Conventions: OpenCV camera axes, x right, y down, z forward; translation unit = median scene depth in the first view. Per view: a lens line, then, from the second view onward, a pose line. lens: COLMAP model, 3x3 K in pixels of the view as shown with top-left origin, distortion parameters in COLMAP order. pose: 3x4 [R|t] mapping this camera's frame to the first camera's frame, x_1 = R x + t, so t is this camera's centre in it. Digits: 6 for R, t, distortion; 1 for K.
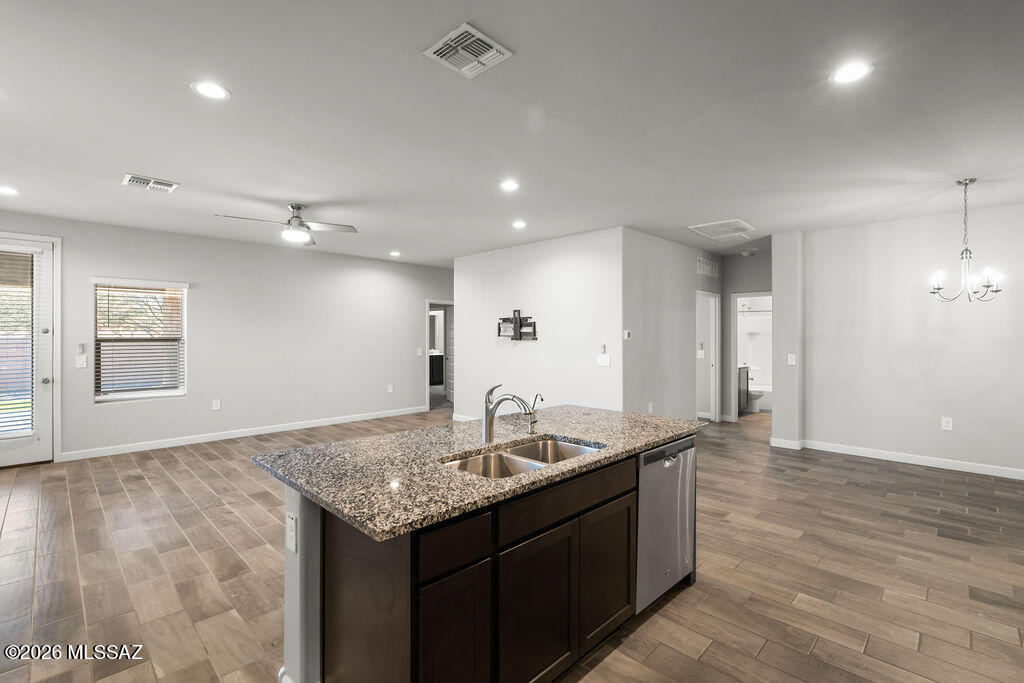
lens RADIAL K [[461.5, 0, 511.5], [0, 461.5, 331.0], [0, 0, 1]] dist [-0.001919, -0.000340]
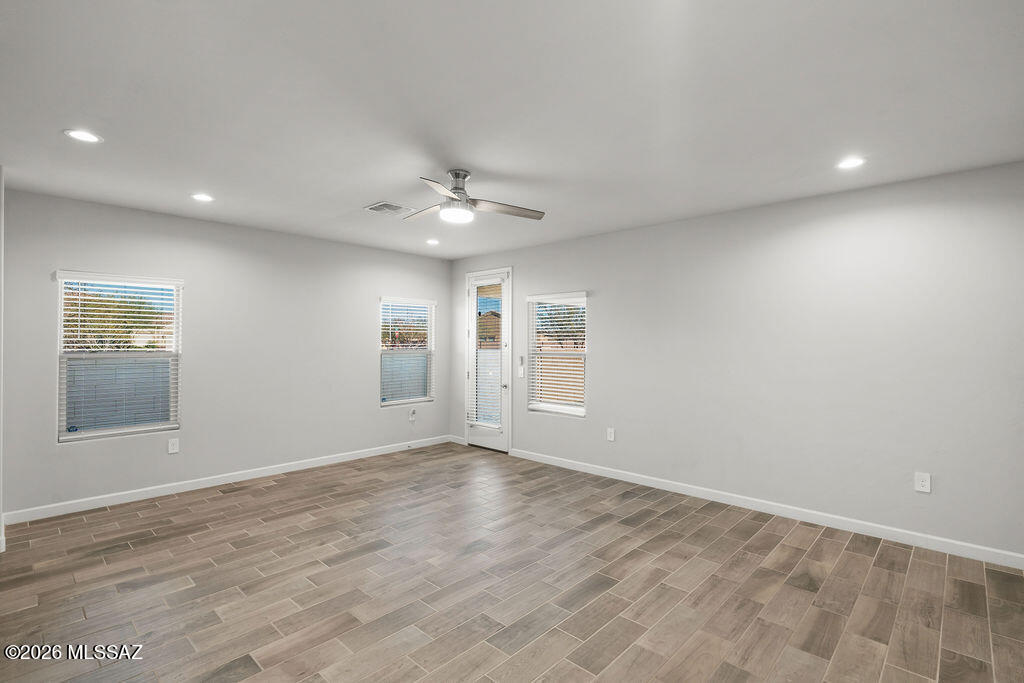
lens RADIAL K [[483.7, 0, 512.0], [0, 483.7, 341.5], [0, 0, 1]] dist [-0.000445, -0.000313]
pose [[0.026753, -0.001476, -0.999641, 0.267936], [0.005714, 0.999983, -0.001324, -0.007957], [0.999626, -0.005676, 0.026761, 0.972030]]
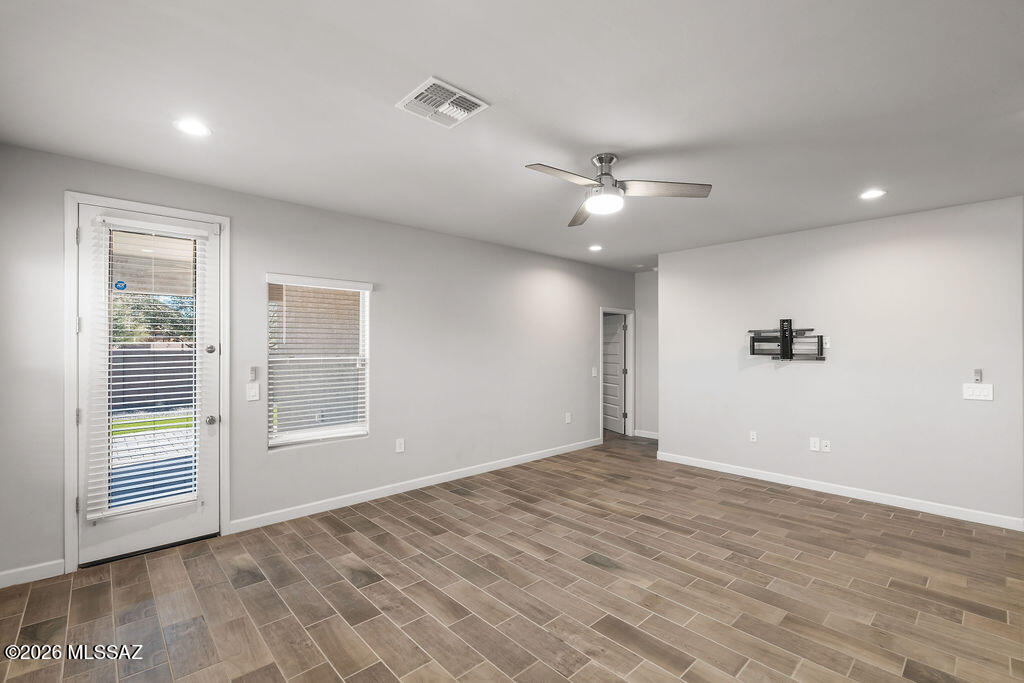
lens RADIAL K [[451.9, 0, 512.0], [0, 451.9, 341.5], [0, 0, 1]] dist [-0.001447, -0.000367]
pose [[0.999061, 0.000795, -0.043323, -0.516254], [-0.000869, 0.999998, -0.001699, -0.011098], [0.043322, 0.001735, 0.999060, 0.326157]]
